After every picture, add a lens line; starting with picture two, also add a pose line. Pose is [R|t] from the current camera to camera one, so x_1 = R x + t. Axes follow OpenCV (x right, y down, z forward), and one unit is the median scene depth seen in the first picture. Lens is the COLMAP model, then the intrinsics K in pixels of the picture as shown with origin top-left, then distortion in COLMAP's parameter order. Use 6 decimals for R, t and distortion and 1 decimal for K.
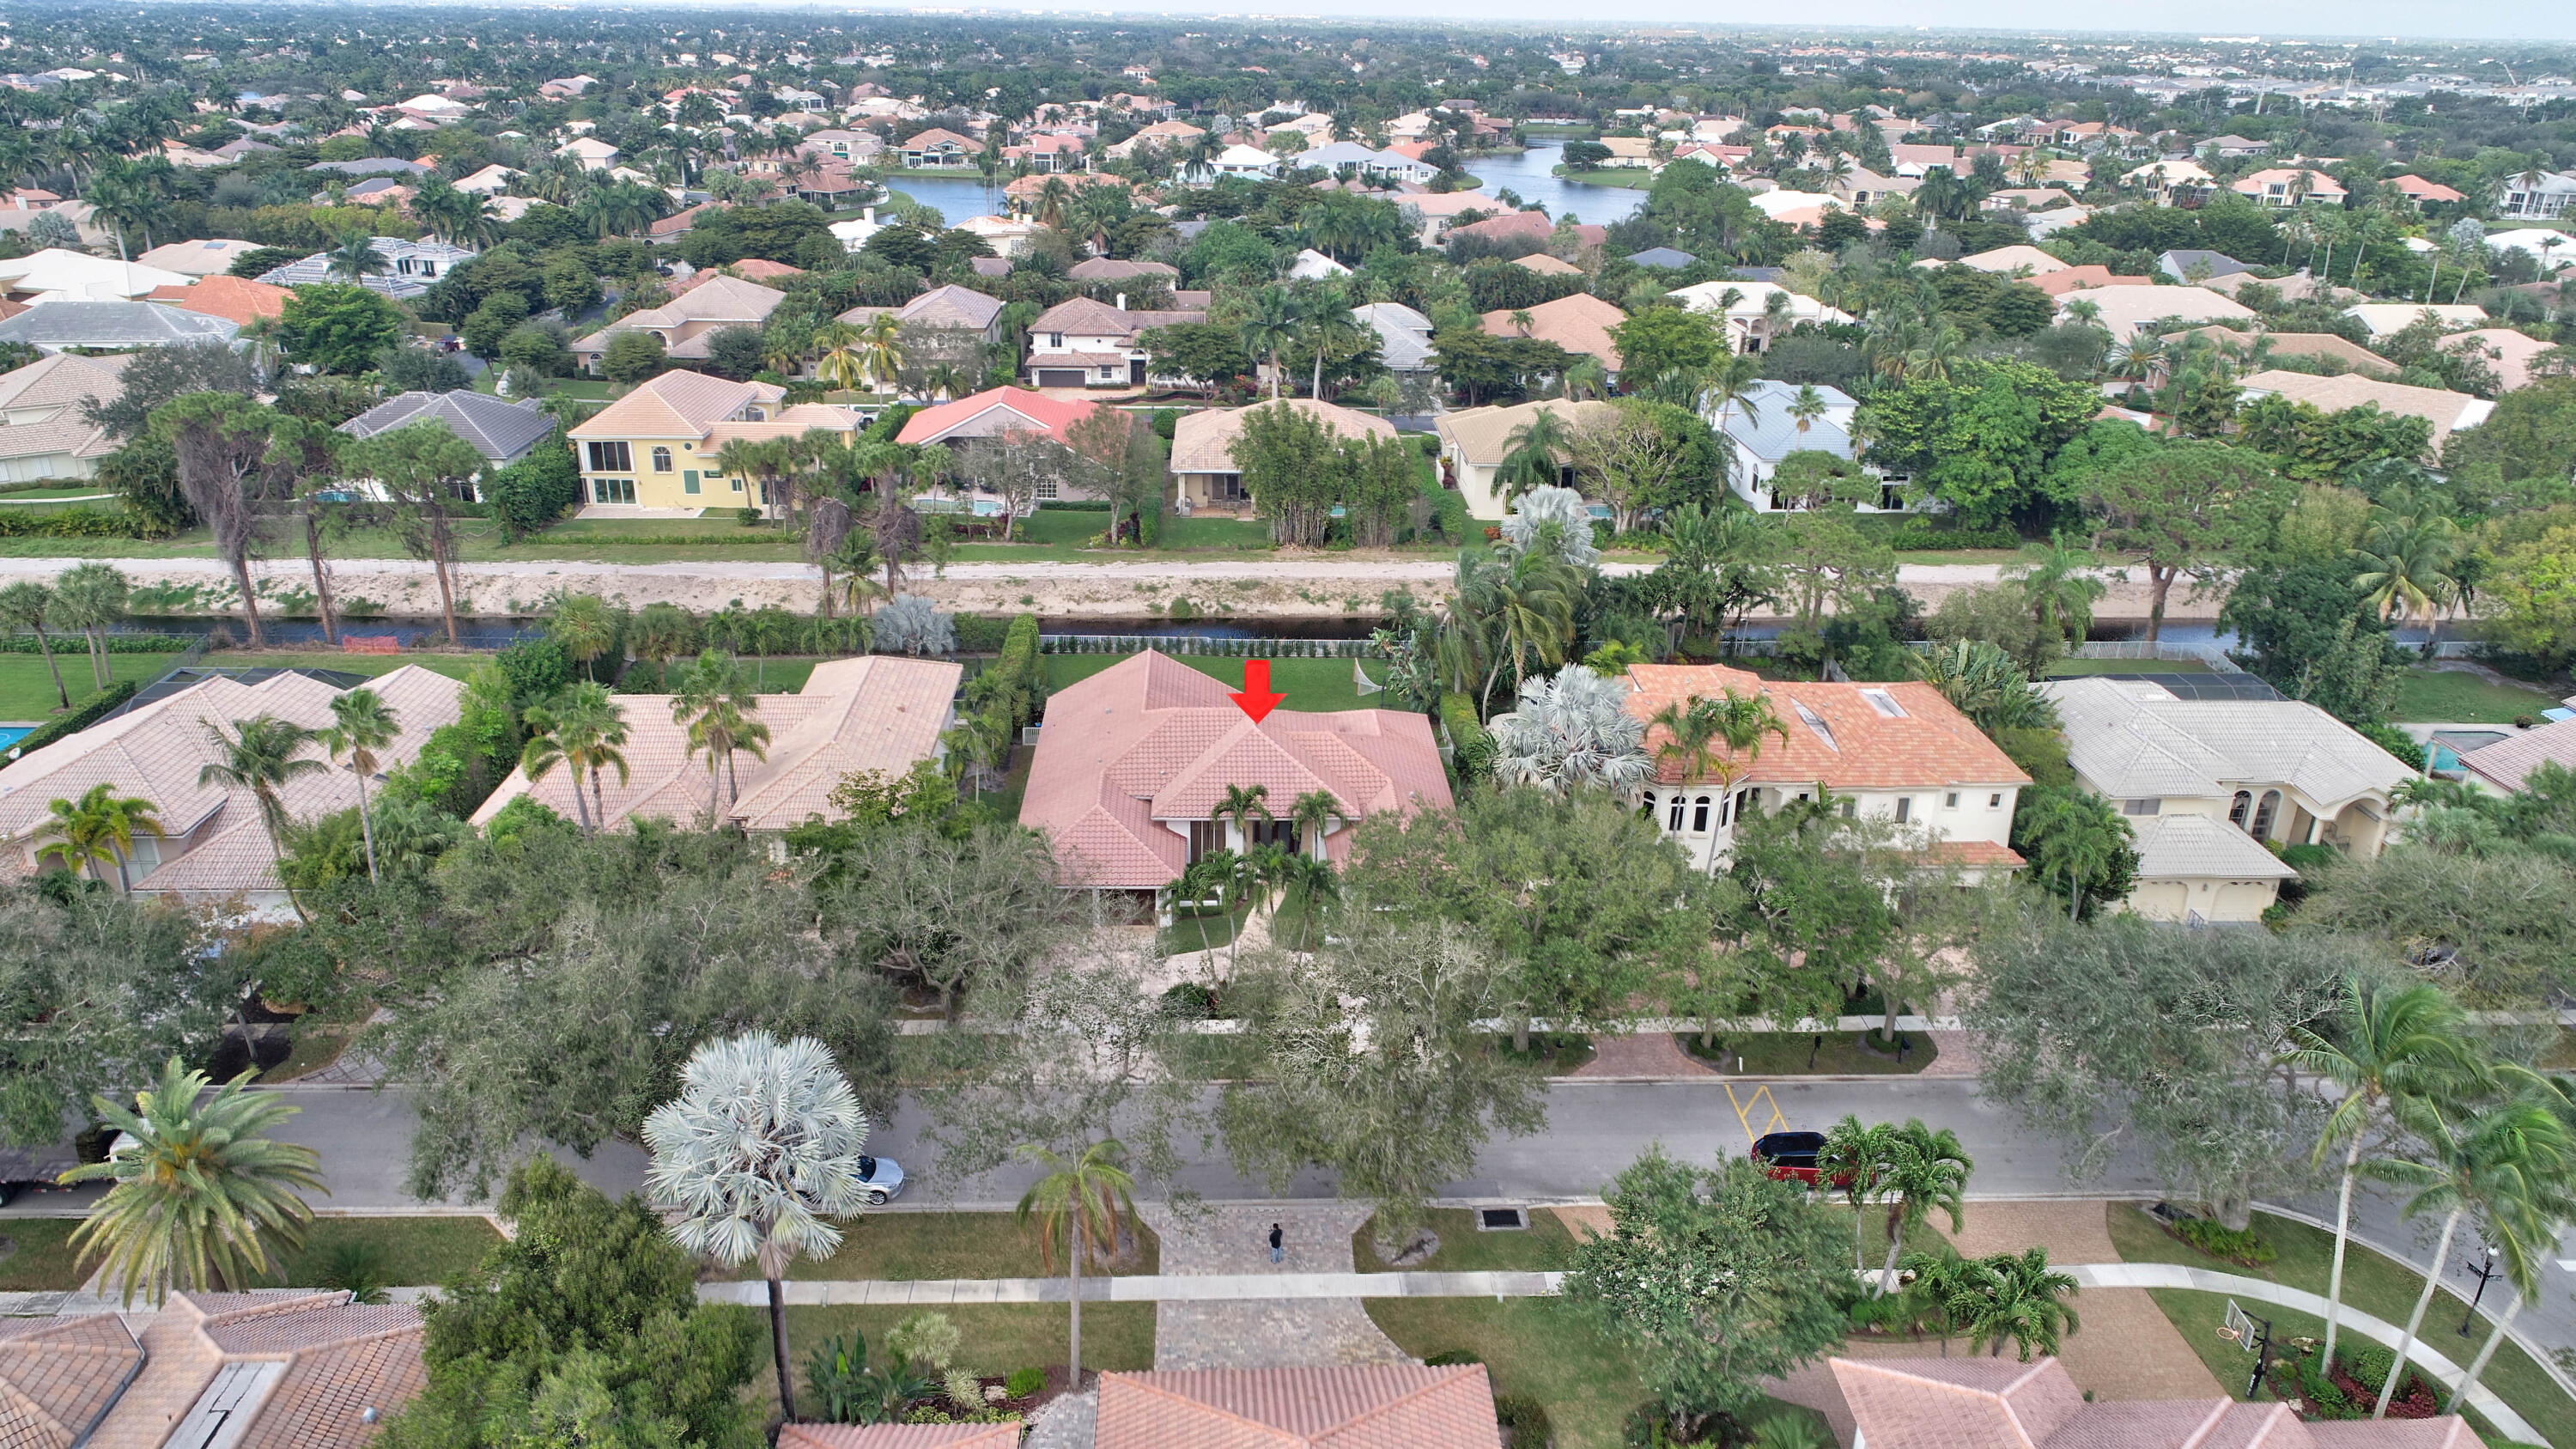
lens RADIAL K [[1724.3, 0, 1288.0], [0, 1724.3, 724.5], [0, 0, 1]] dist [-0.002275, -0.002581]
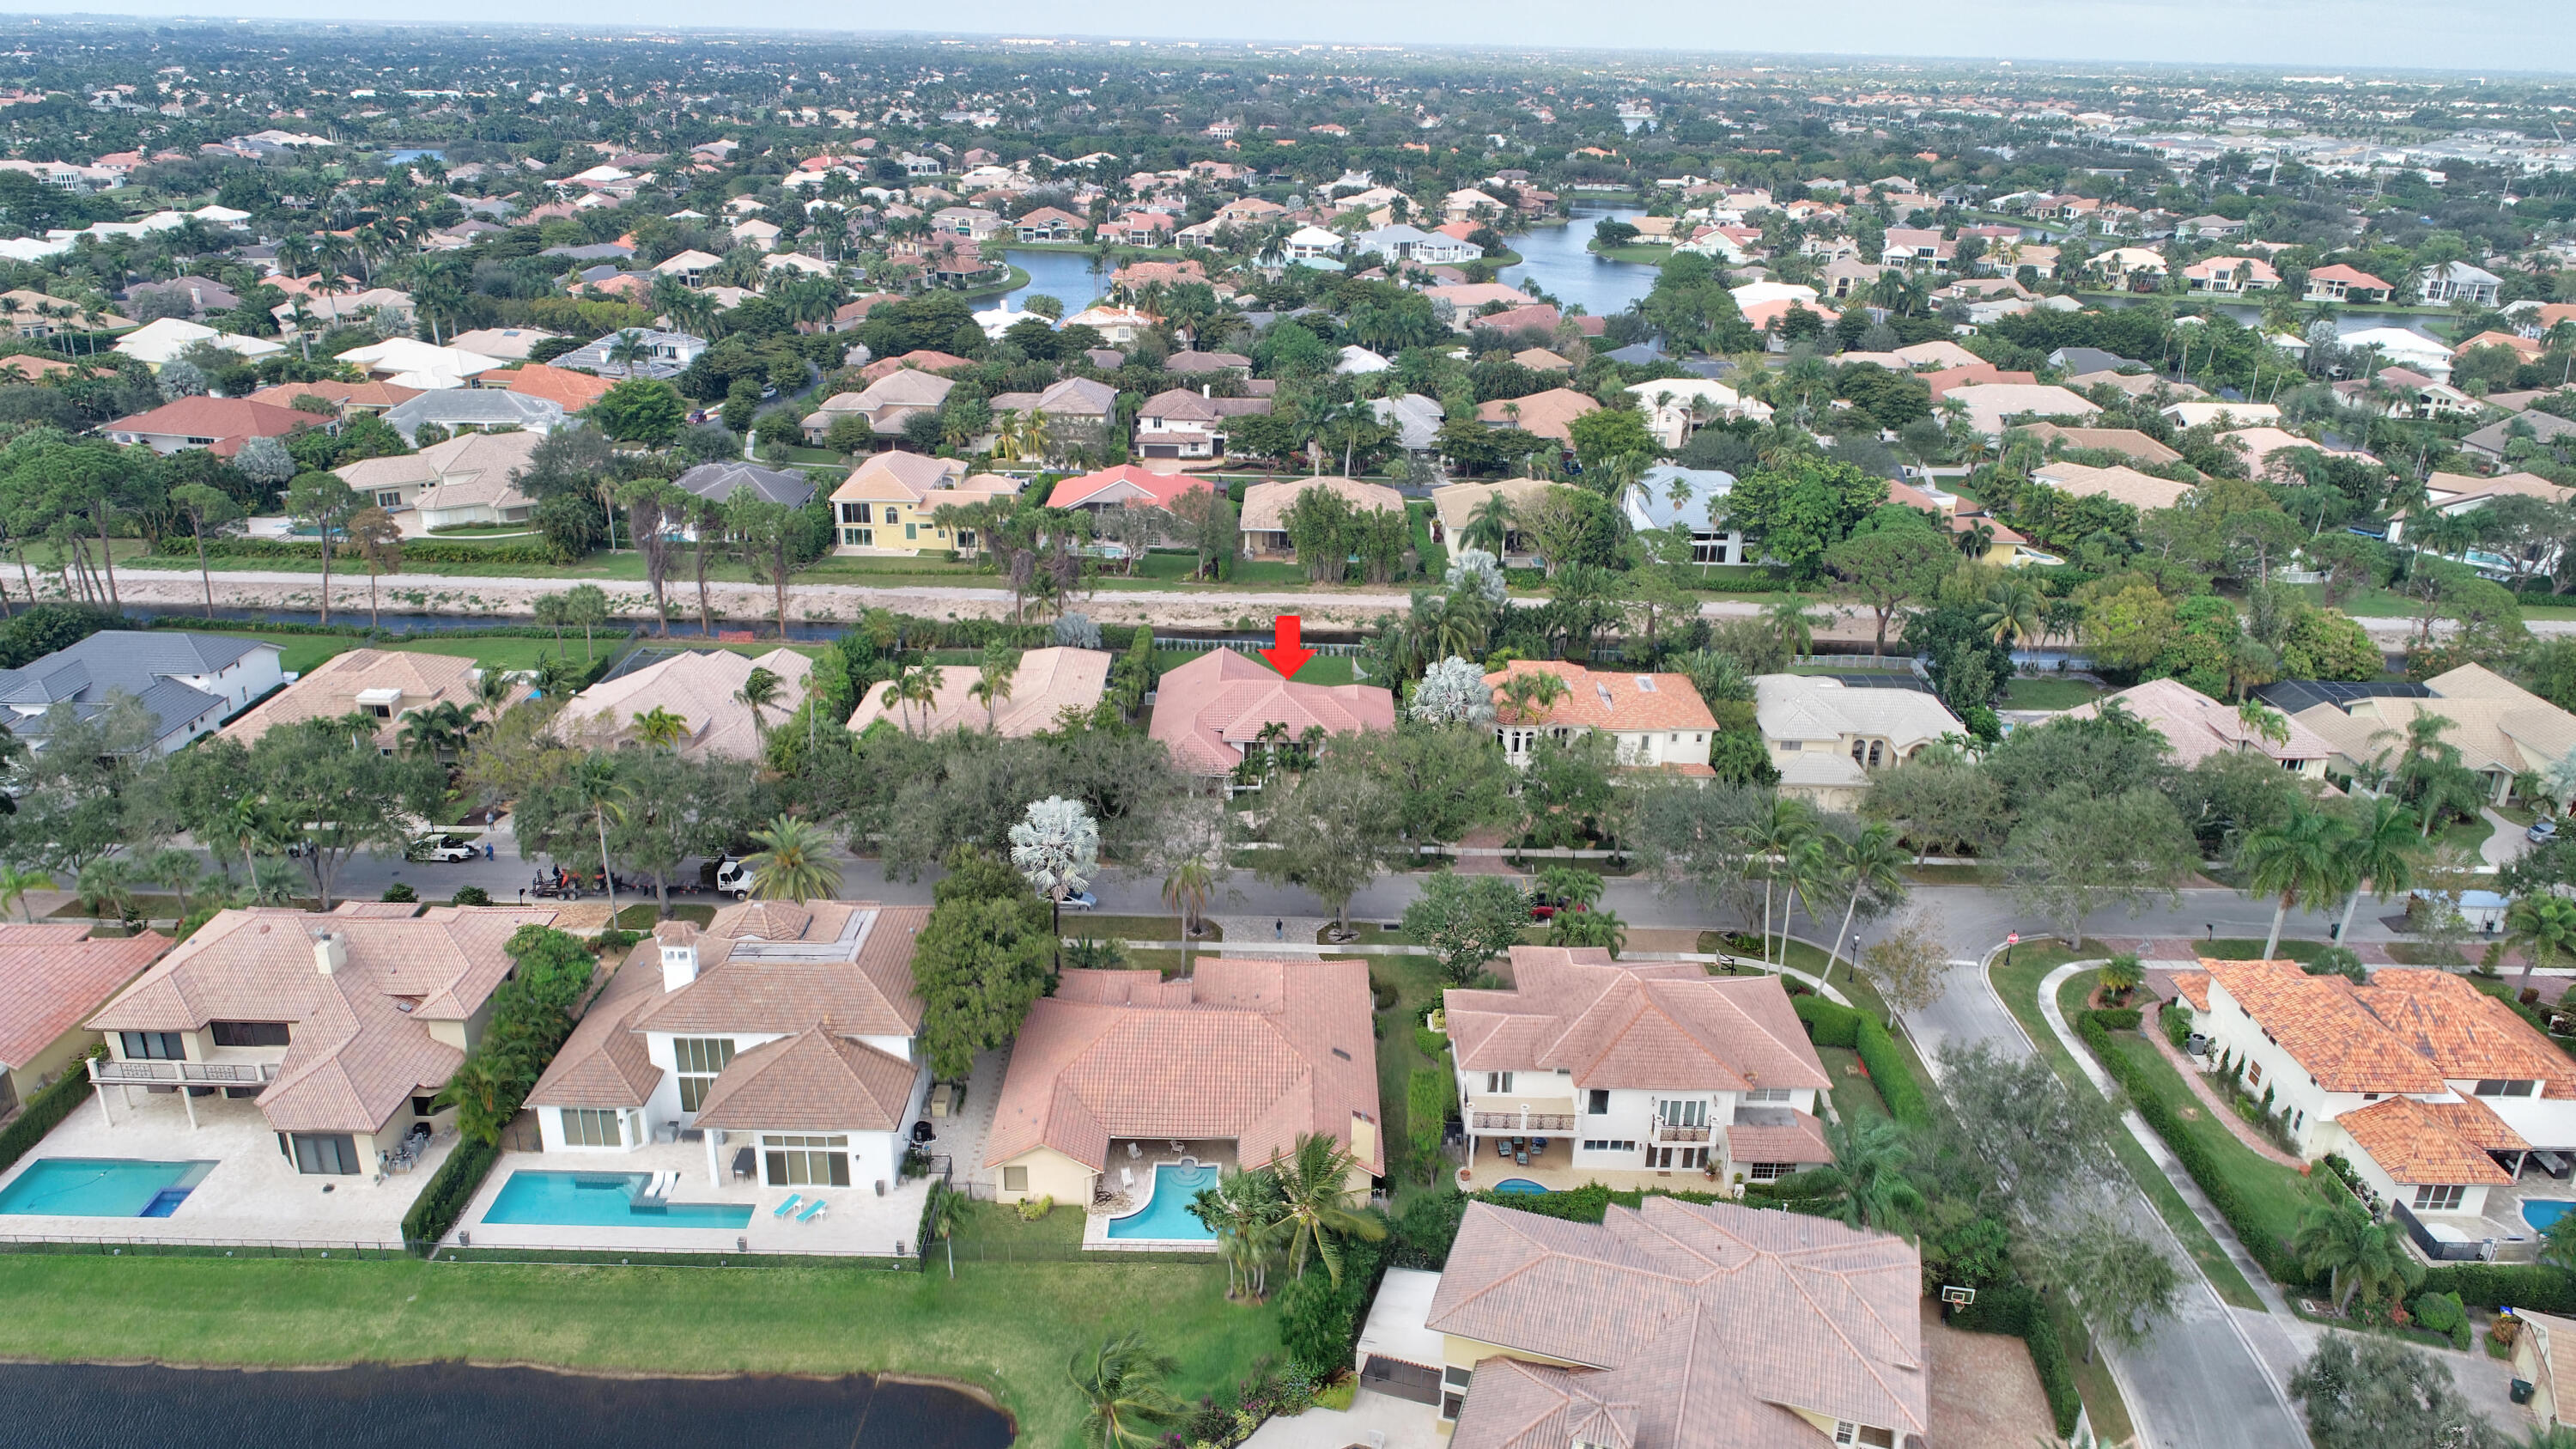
lens RADIAL K [[1724.3, 0, 1288.0], [0, 1724.3, 724.5], [0, 0, 1]] dist [-0.002275, -0.002581]
pose [[0.998960, 0.020137, -0.040900, 0.033080], [-0.020668, 0.999707, -0.012582, 0.032561], [0.040635, 0.013414, 0.999084, -0.420166]]
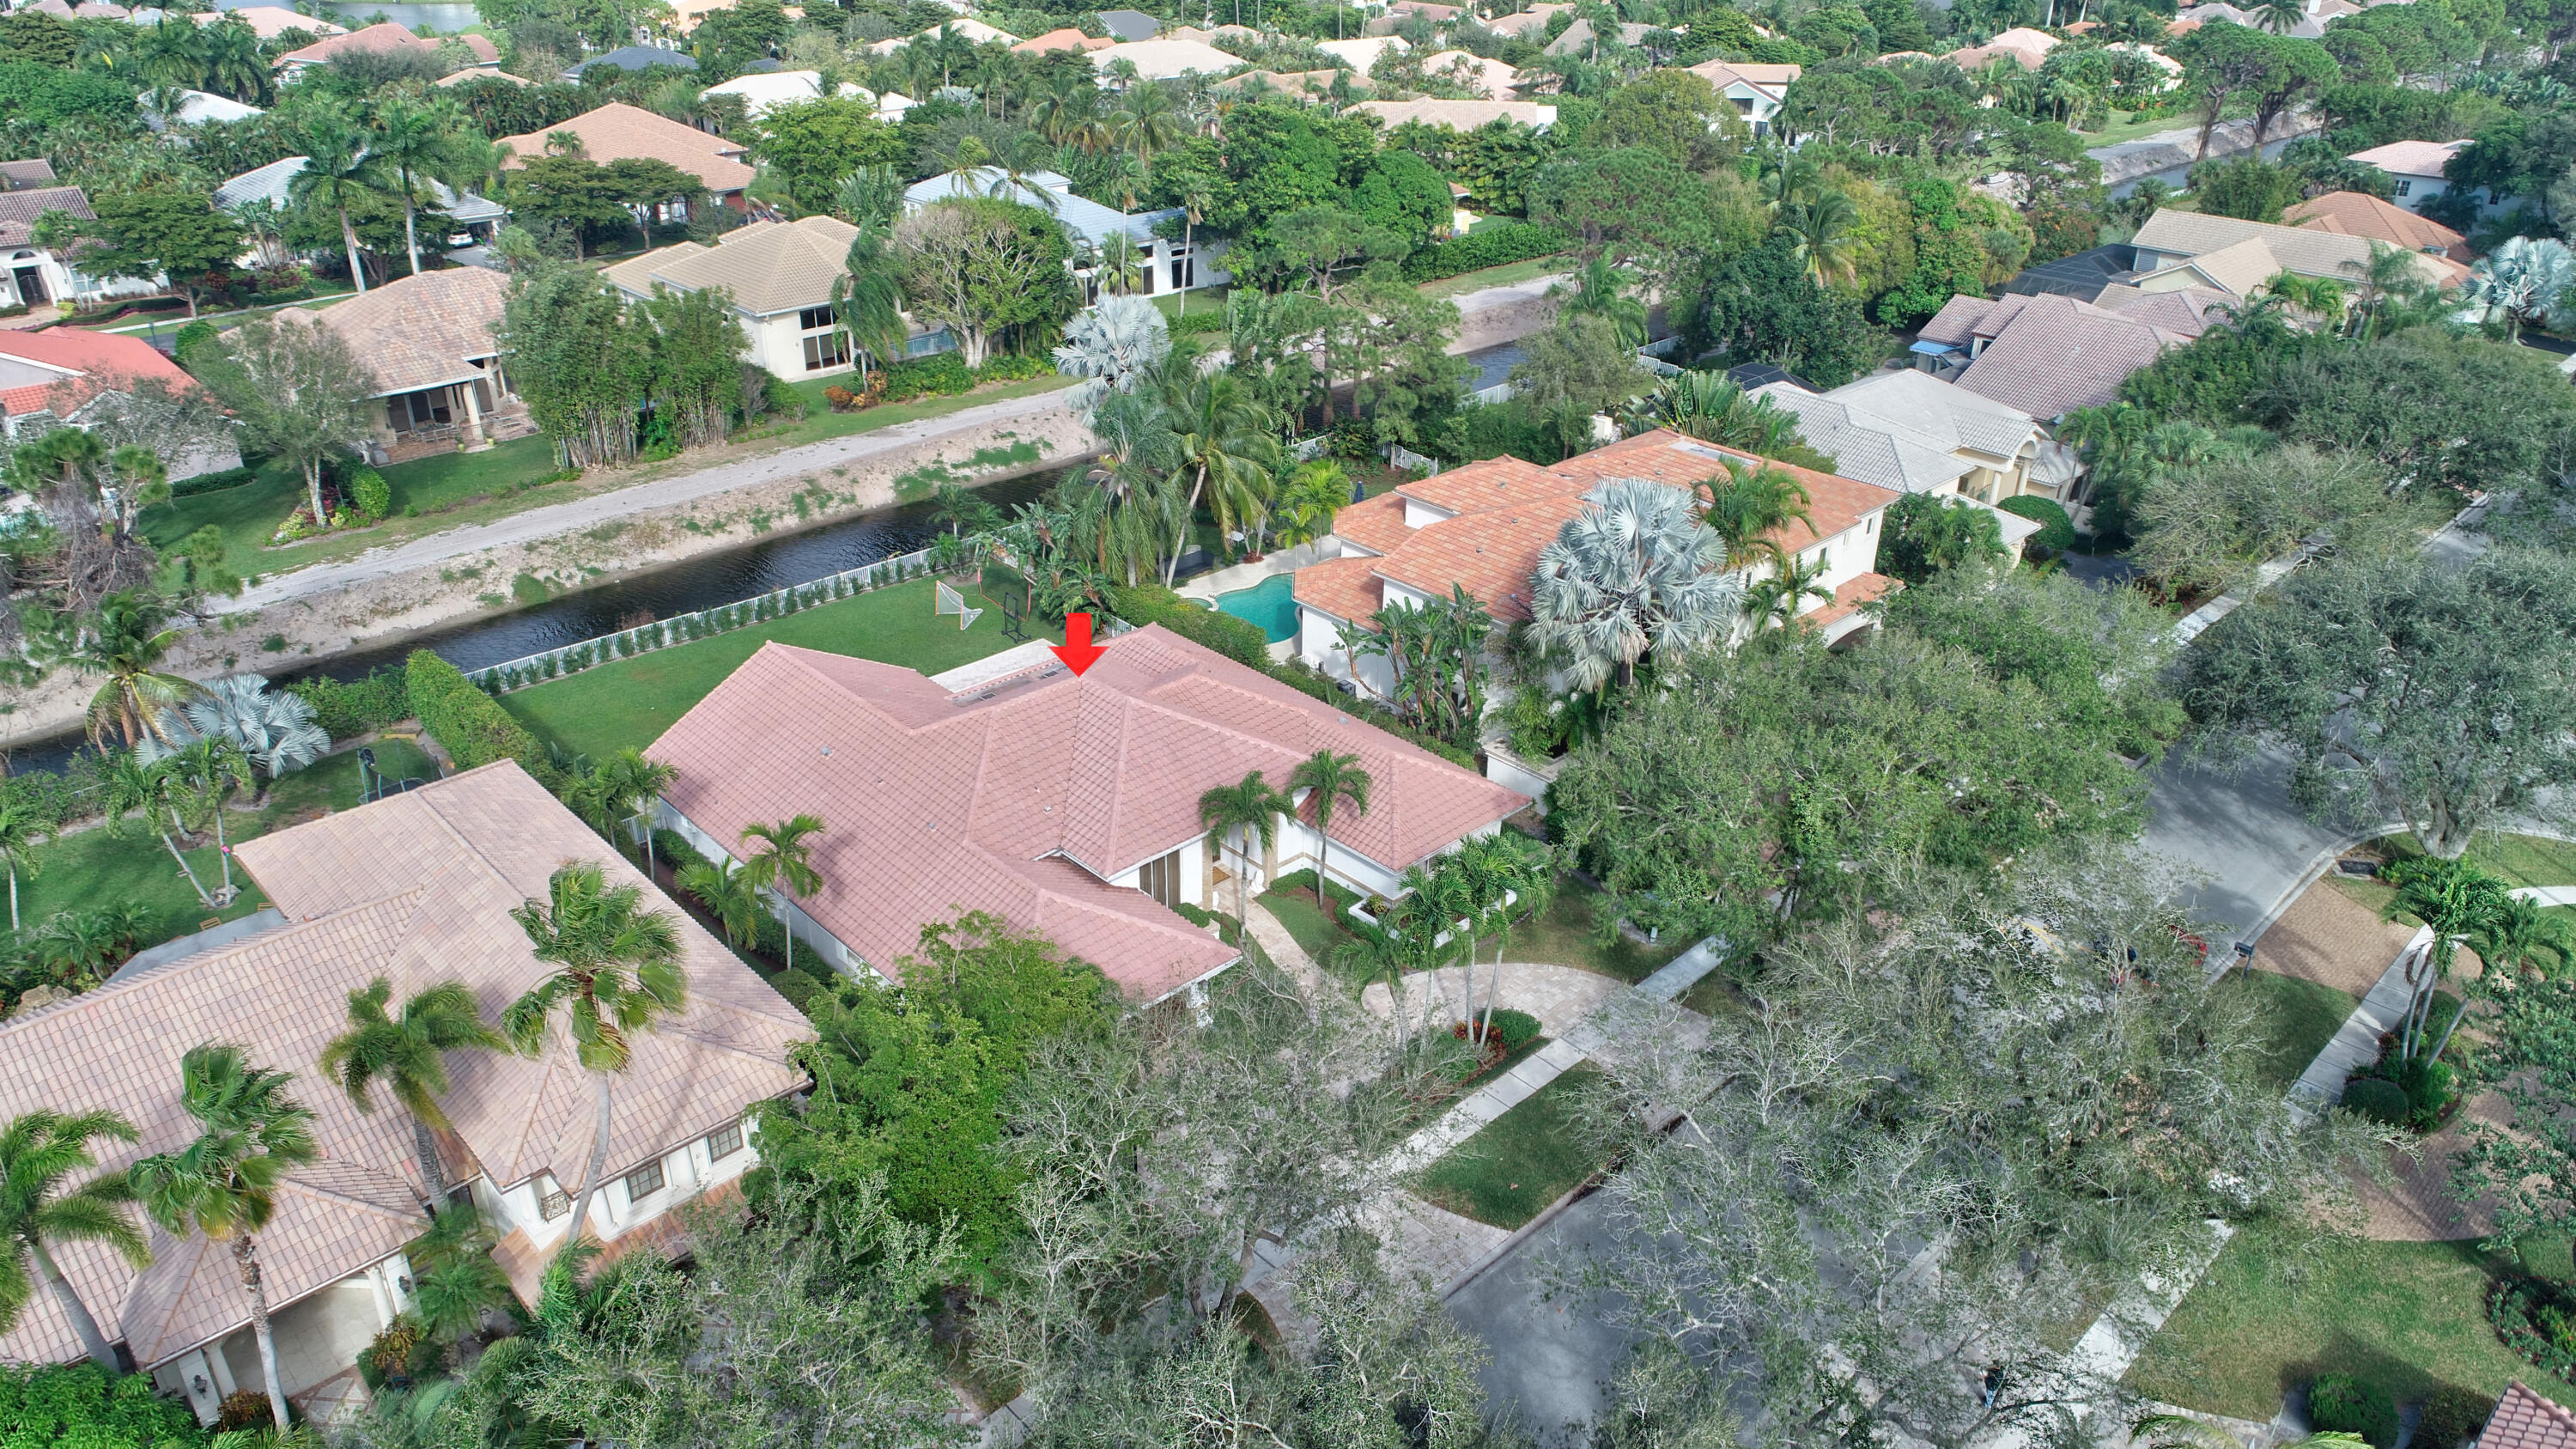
lens RADIAL K [[1724.3, 0, 1288.0], [0, 1724.3, 724.5], [0, 0, 1]] dist [-0.002275, -0.002581]
pose [[0.750136, -0.309126, 0.584582, -0.209532], [0.254827, 0.950868, 0.175823, -0.051027], [-0.610212, 0.017076, 0.792054, 0.250714]]
